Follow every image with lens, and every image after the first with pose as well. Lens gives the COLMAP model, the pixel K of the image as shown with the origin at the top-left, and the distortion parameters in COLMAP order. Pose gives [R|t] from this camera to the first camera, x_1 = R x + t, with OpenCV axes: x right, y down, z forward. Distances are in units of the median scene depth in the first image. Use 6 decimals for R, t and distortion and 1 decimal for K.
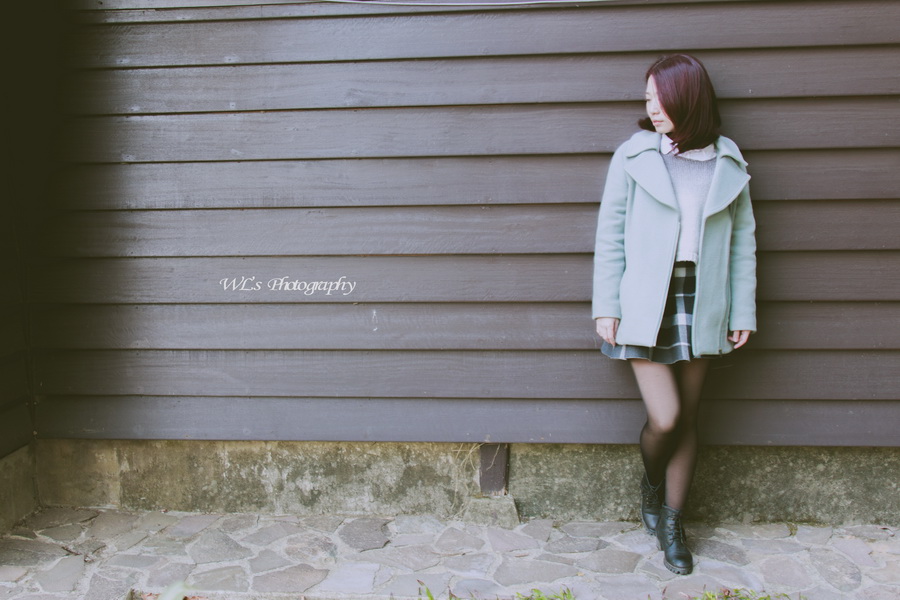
lens RADIAL K [[969.0, 0, 449.0], [0, 969.0, 299.6], [0, 0, 1]] dist [0.004483, 0.000000]
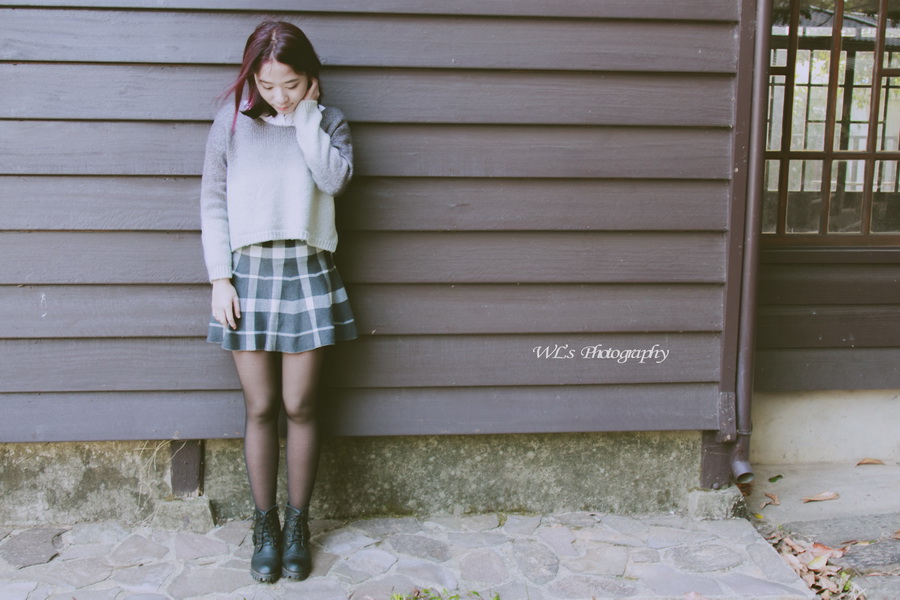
lens RADIAL K [[969.0, 0, 451.4], [0, 969.0, 299.4], [0, 0, 1]] dist [0.004483, 0.000000]
pose [[0.982090, -0.002235, 0.188398, 0.123730], [-0.000484, 0.999896, 0.014381, 0.003737], [-0.188411, -0.014215, 0.981987, 0.066036]]
